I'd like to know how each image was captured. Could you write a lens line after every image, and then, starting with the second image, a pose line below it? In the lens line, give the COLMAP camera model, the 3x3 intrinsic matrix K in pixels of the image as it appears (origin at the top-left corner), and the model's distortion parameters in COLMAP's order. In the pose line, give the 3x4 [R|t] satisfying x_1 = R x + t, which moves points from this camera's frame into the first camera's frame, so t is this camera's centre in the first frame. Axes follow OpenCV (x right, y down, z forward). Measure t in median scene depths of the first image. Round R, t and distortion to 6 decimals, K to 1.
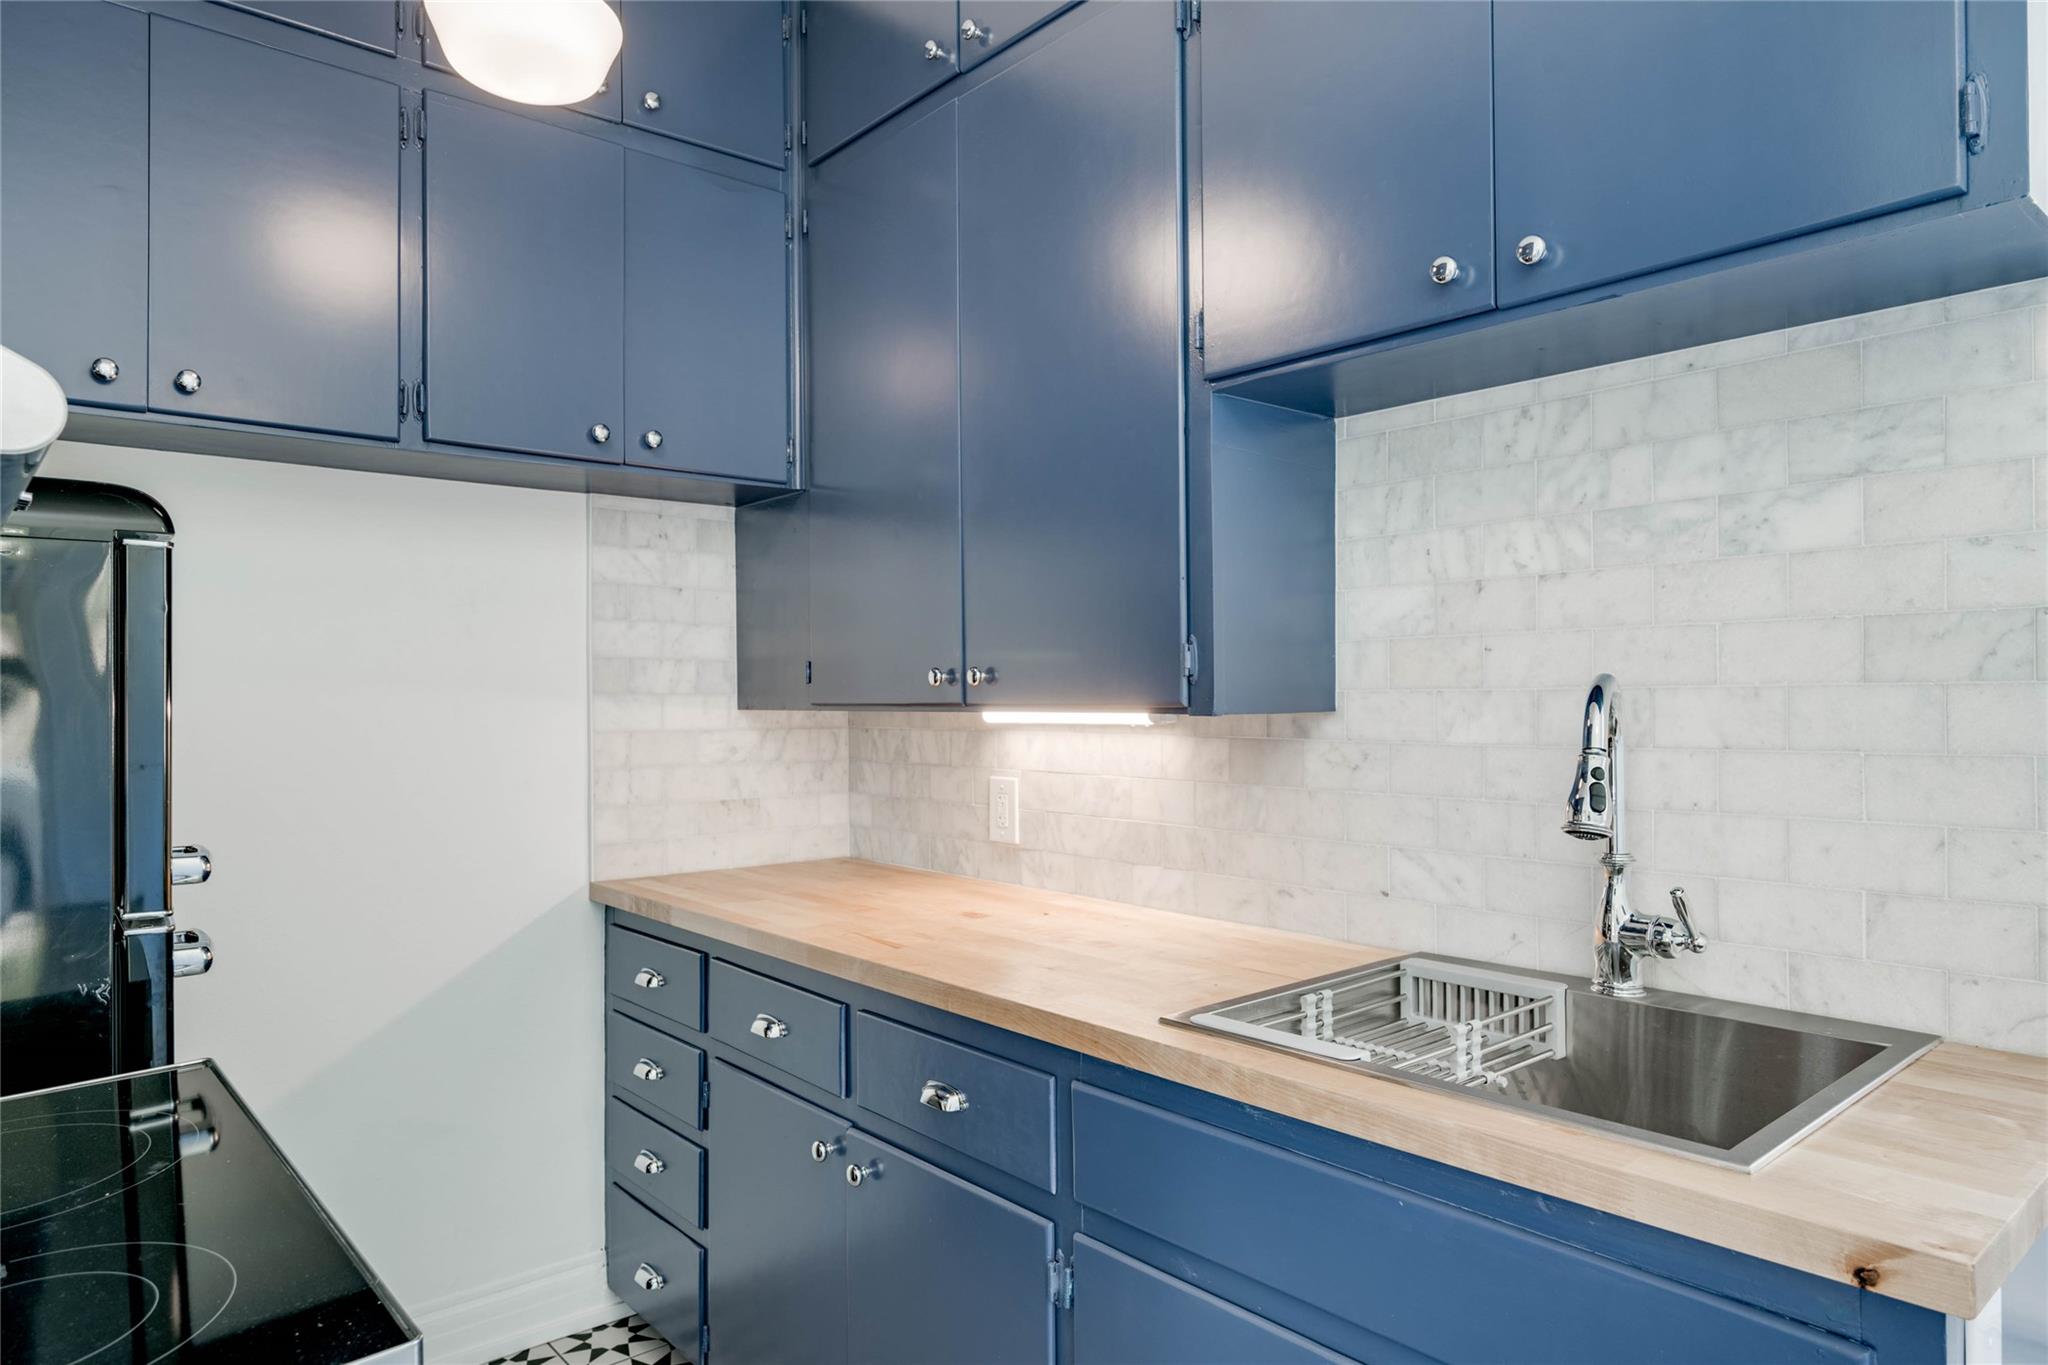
lens RADIAL K [[1244.5, 0, 1035.4], [0, 1244.5, 692.0], [0, 0, 1]] dist [-0.006748, 0.001502]
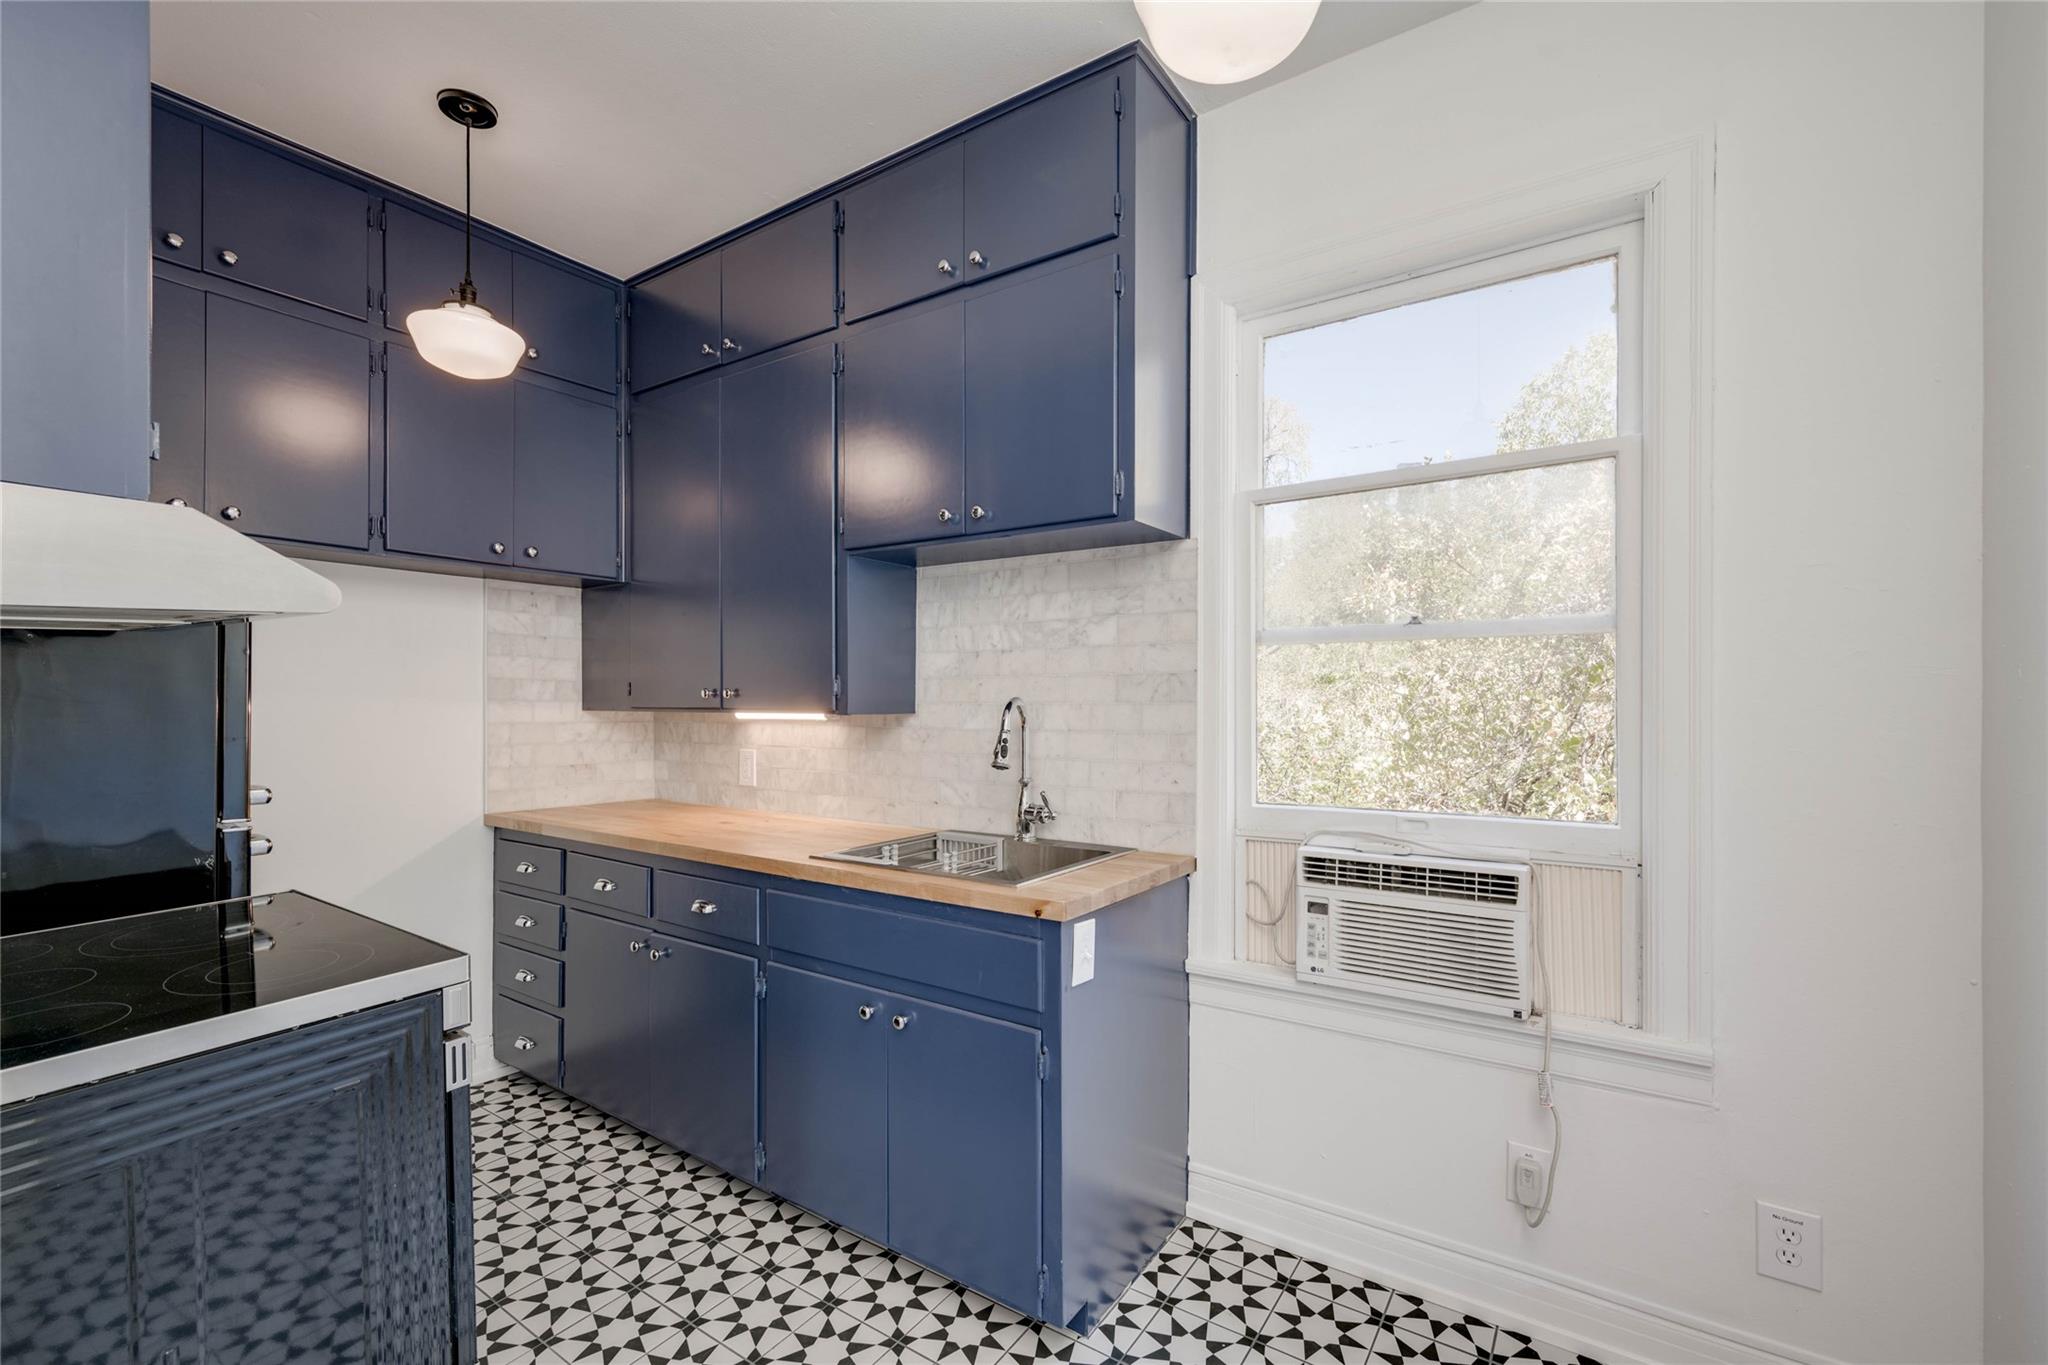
lens RADIAL K [[869.1, 0, 1032.5], [0, 869.1, 705.7], [0, 0, 1]] dist [0.000076, -0.000202]
pose [[0.966168, 0.009064, 0.257754, 0.061879], [-0.010554, 0.999935, 0.004398, -0.004908], [-0.257697, -0.006969, 0.966201, -0.400934]]
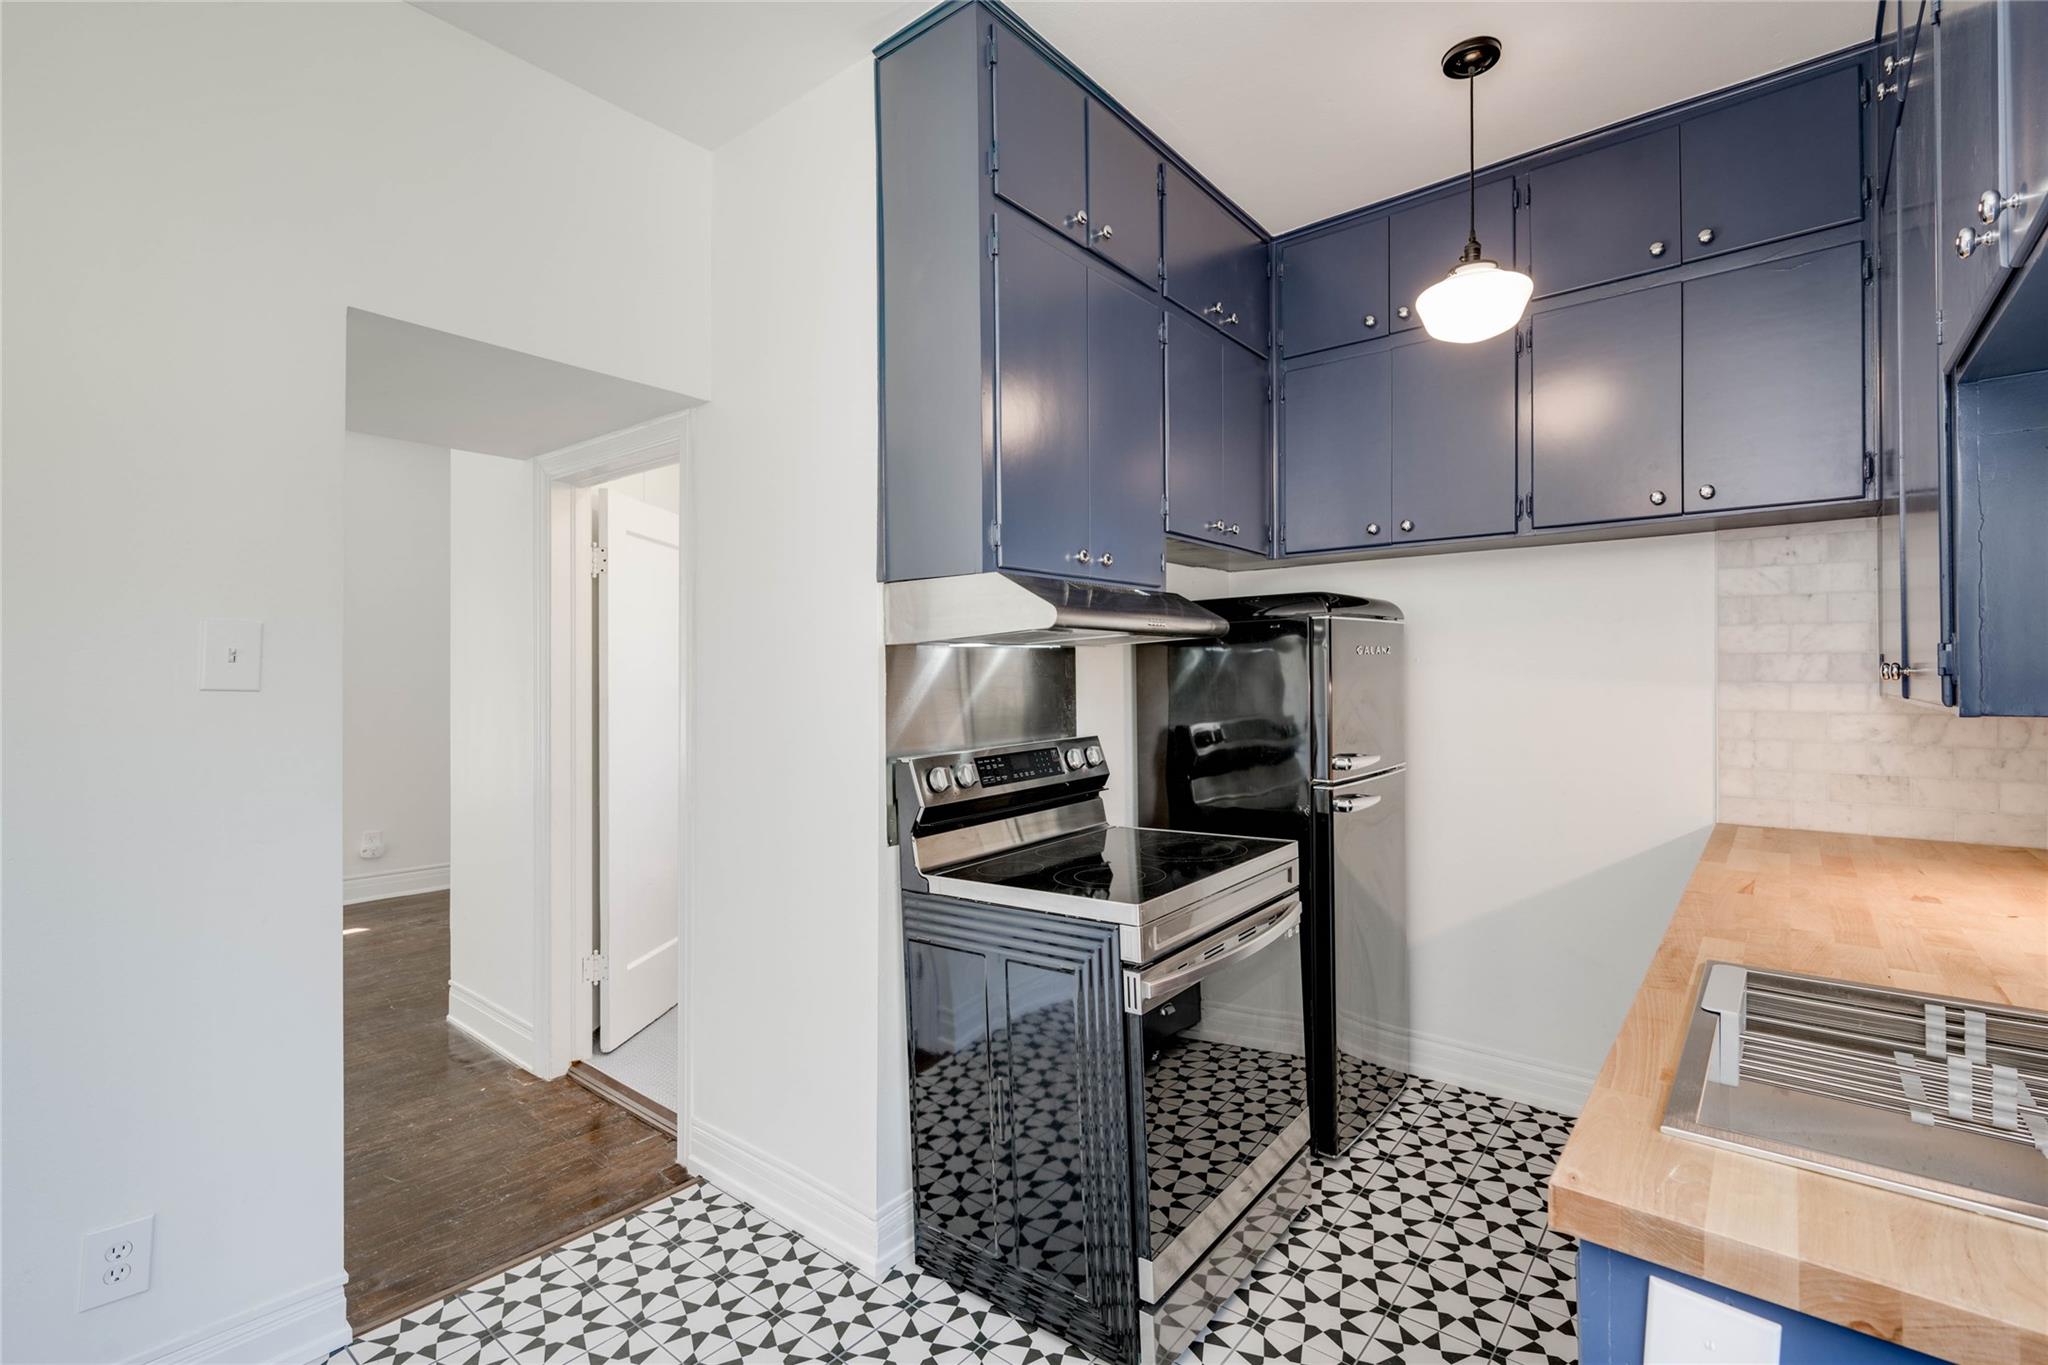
lens RADIAL K [[923.0, 0, 1031.6], [0, 923.0, 677.0], [0, 0, 1]] dist [-0.006624, 0.001401]
pose [[0.167969, 0.005901, -0.985775, 0.650153], [0.005970, 0.999958, 0.007004, -0.019278], [0.985774, -0.007062, 0.167927, 0.146026]]
